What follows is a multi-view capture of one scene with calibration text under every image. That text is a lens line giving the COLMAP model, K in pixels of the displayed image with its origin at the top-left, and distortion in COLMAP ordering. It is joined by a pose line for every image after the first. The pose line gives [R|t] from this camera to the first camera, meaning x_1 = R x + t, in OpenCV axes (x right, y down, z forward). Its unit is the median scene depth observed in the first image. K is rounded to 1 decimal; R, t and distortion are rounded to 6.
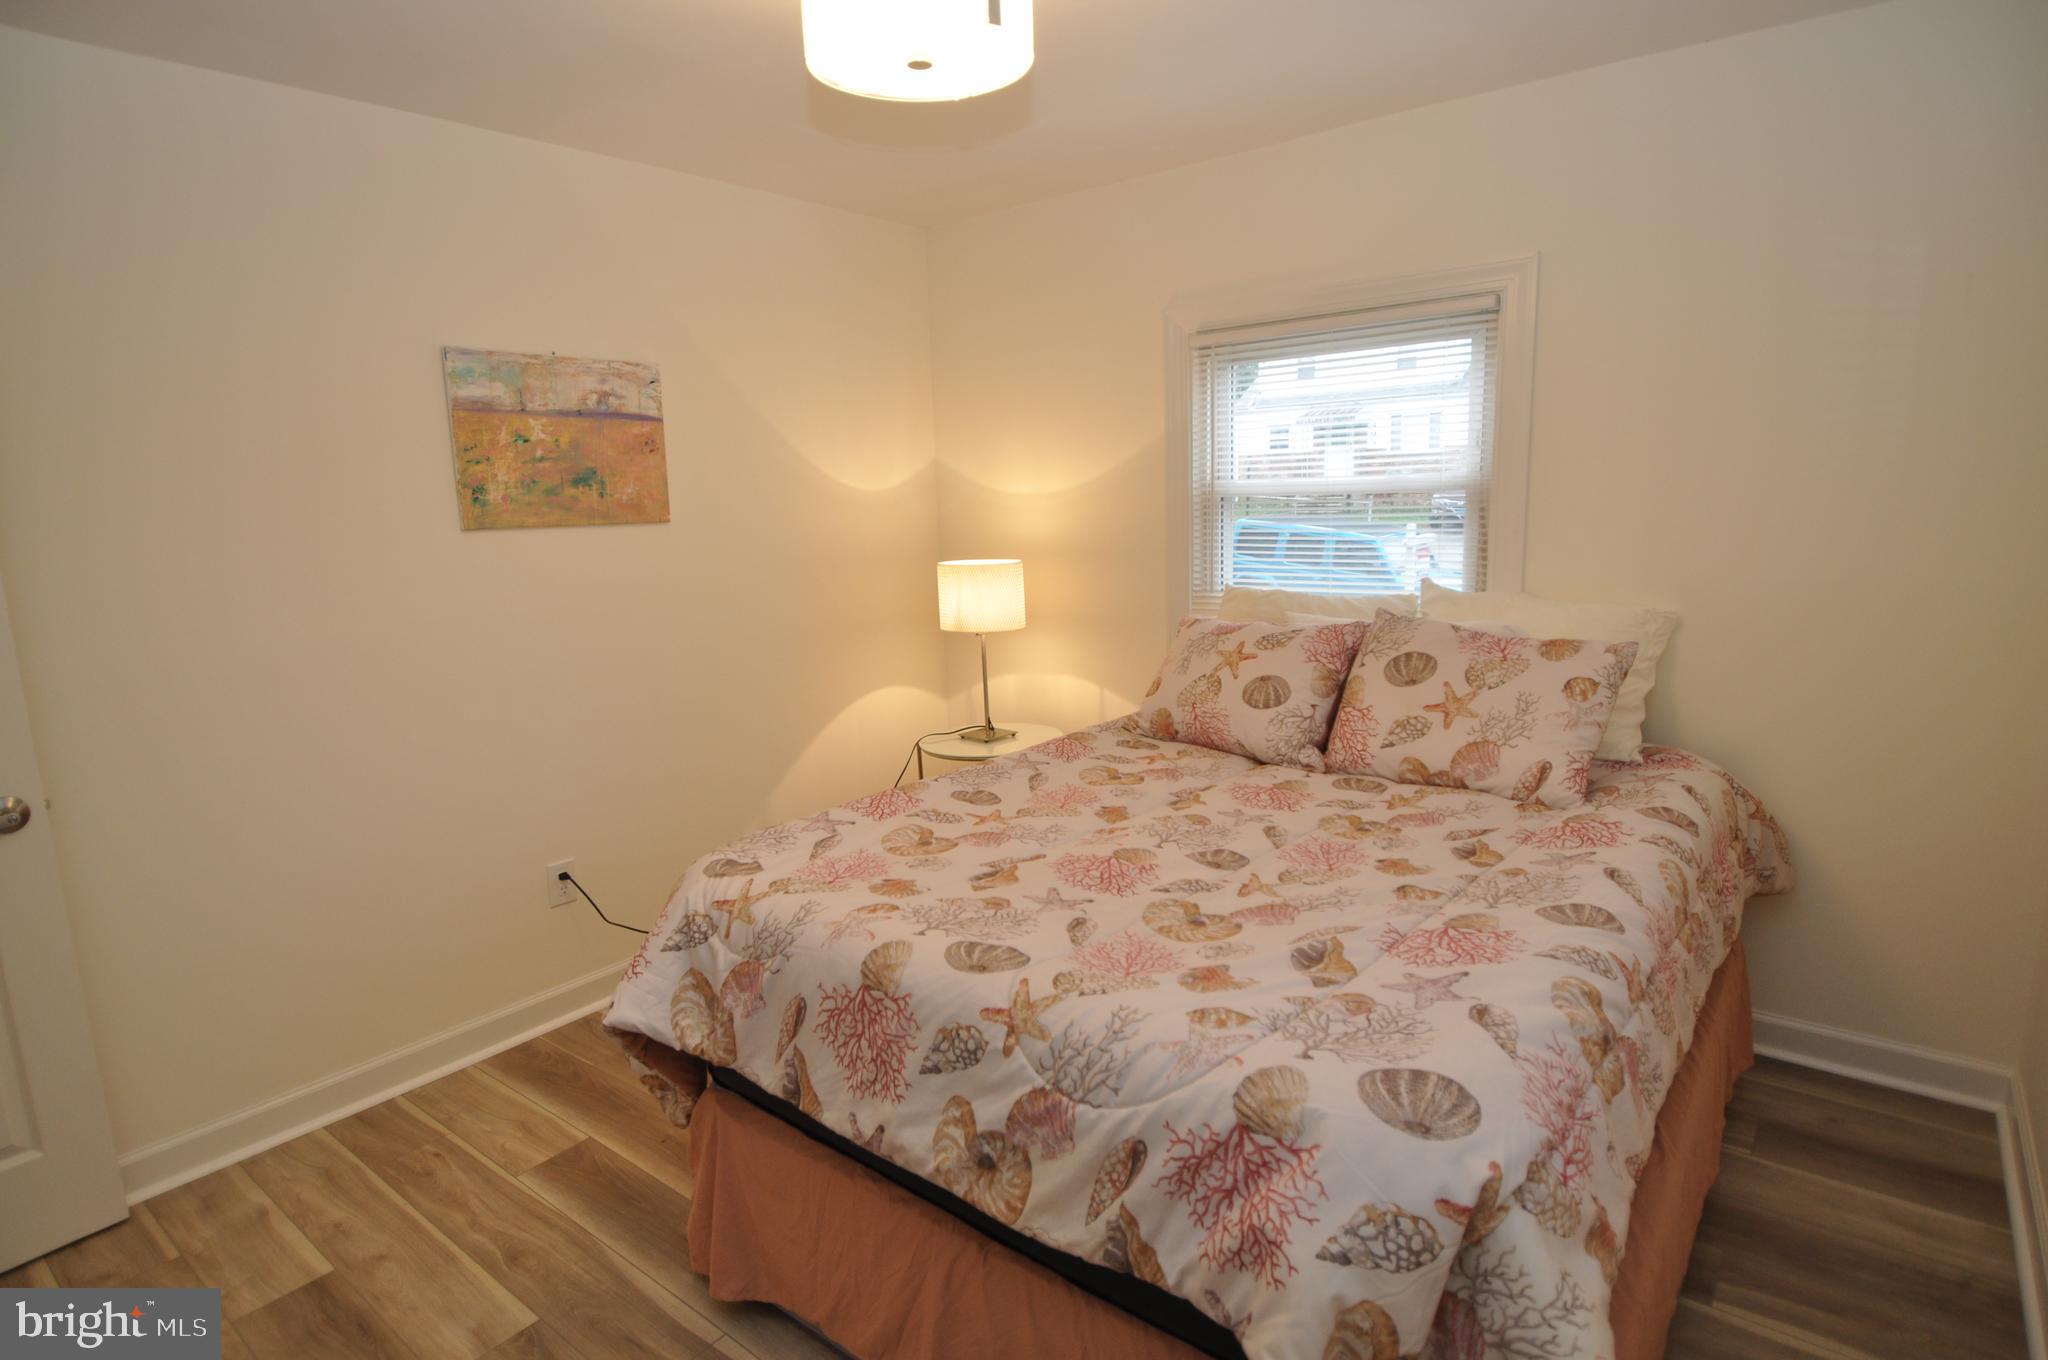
lens RADIAL K [[1075.2, 0, 1017.4], [0, 1075.2, 680.2], [0, 0, 1]] dist [0.035967, -0.046504]
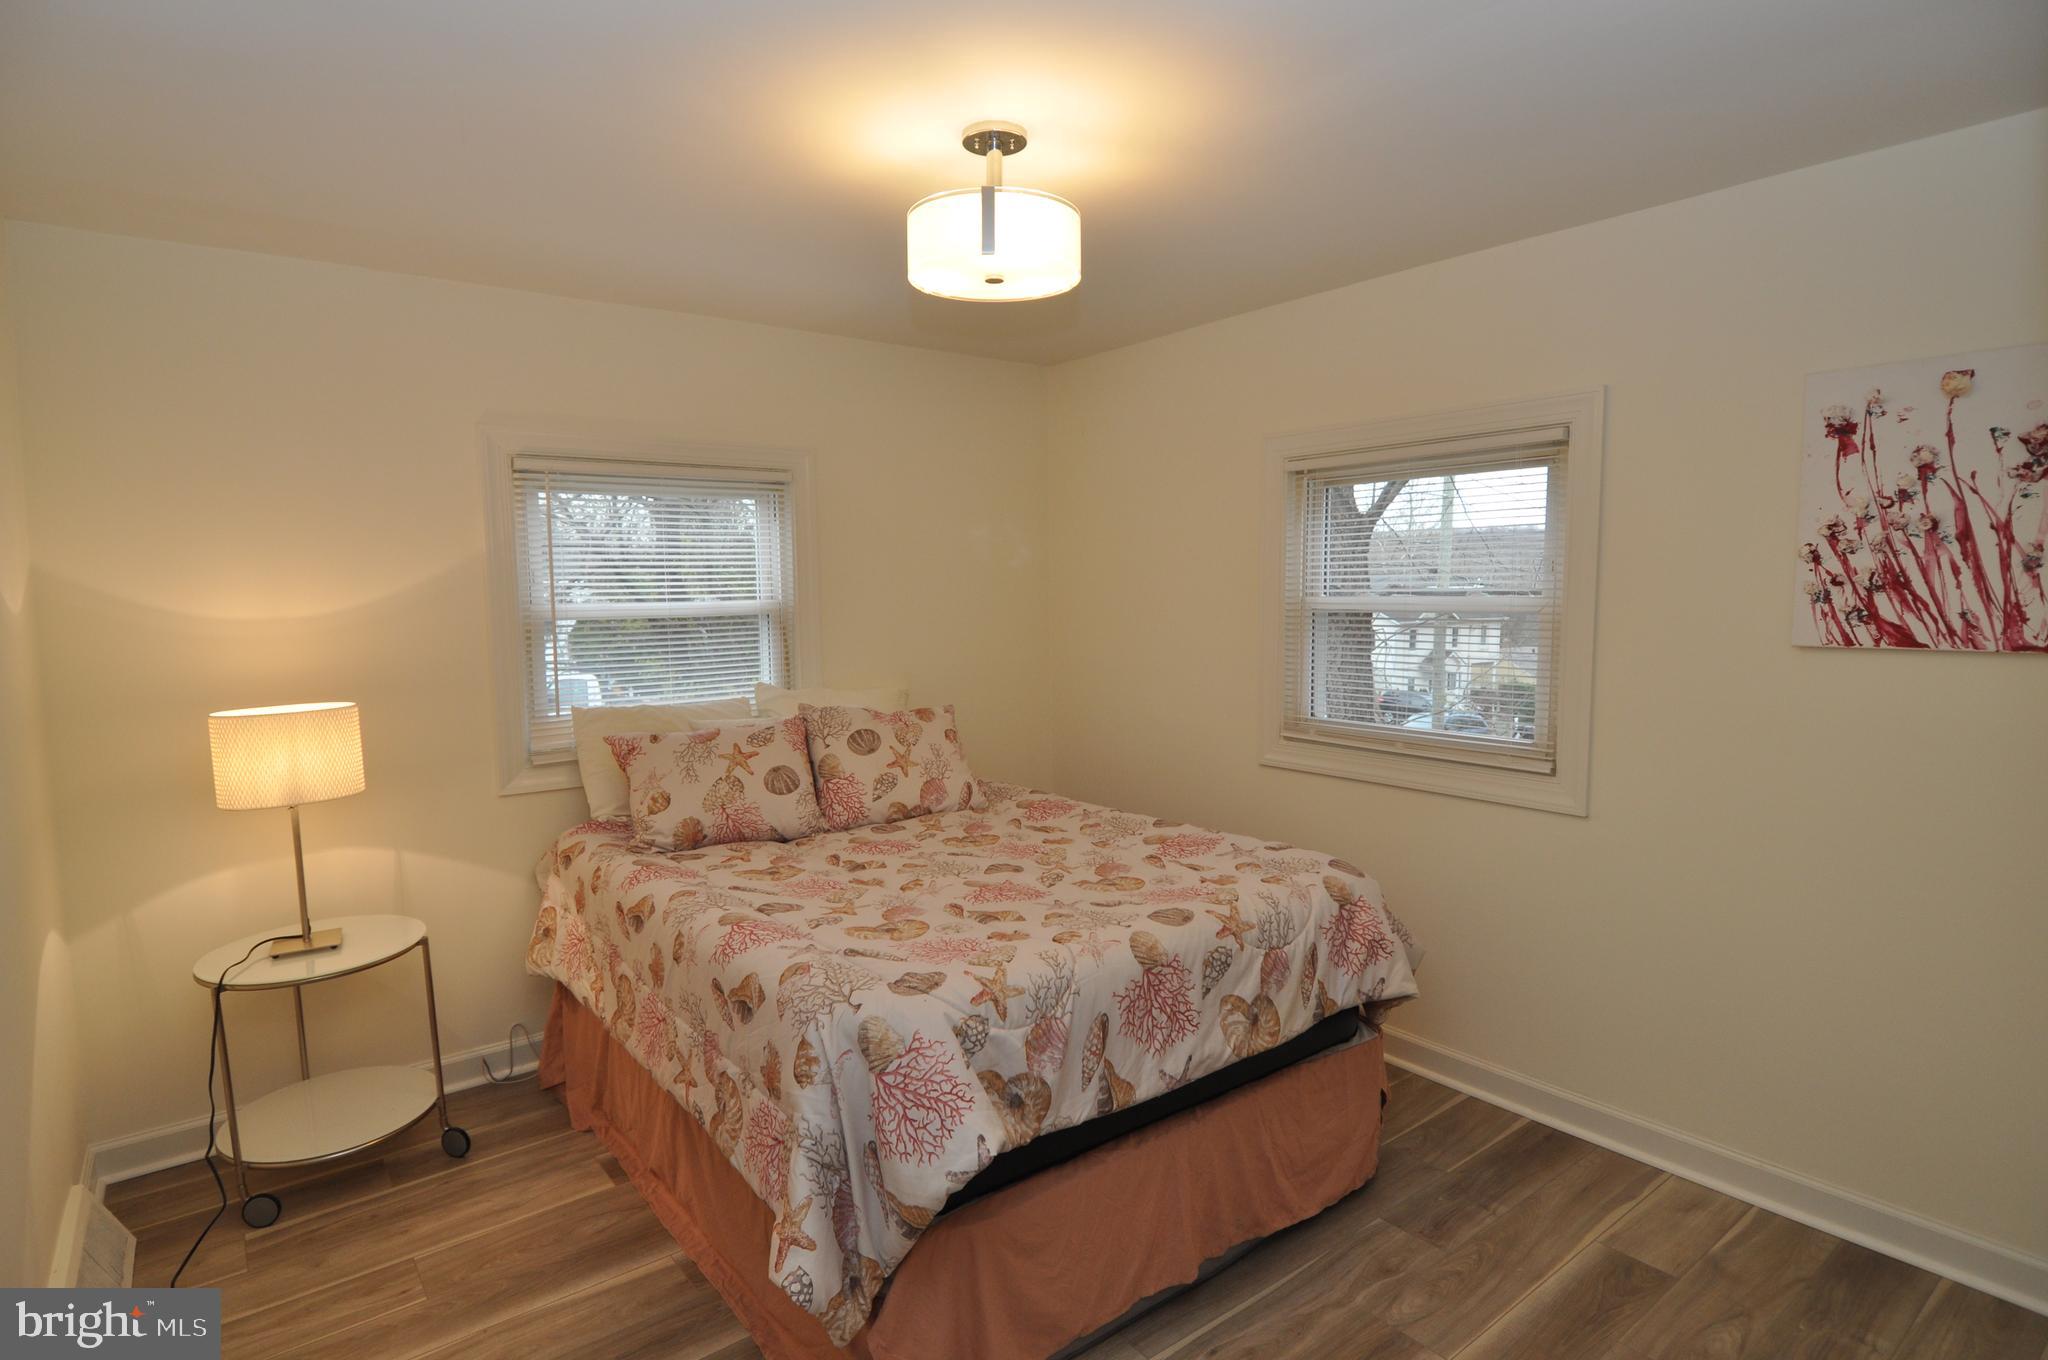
lens RADIAL K [[1075.2, 0, 1017.4], [0, 1075.2, 680.2], [0, 0, 1]] dist [0.035967, -0.046504]
pose [[0.231817, -0.053299, 0.971298, -0.979360], [0.180160, 0.983576, 0.010974, -0.072616], [-0.955931, 0.172445, 0.237612, 0.531529]]
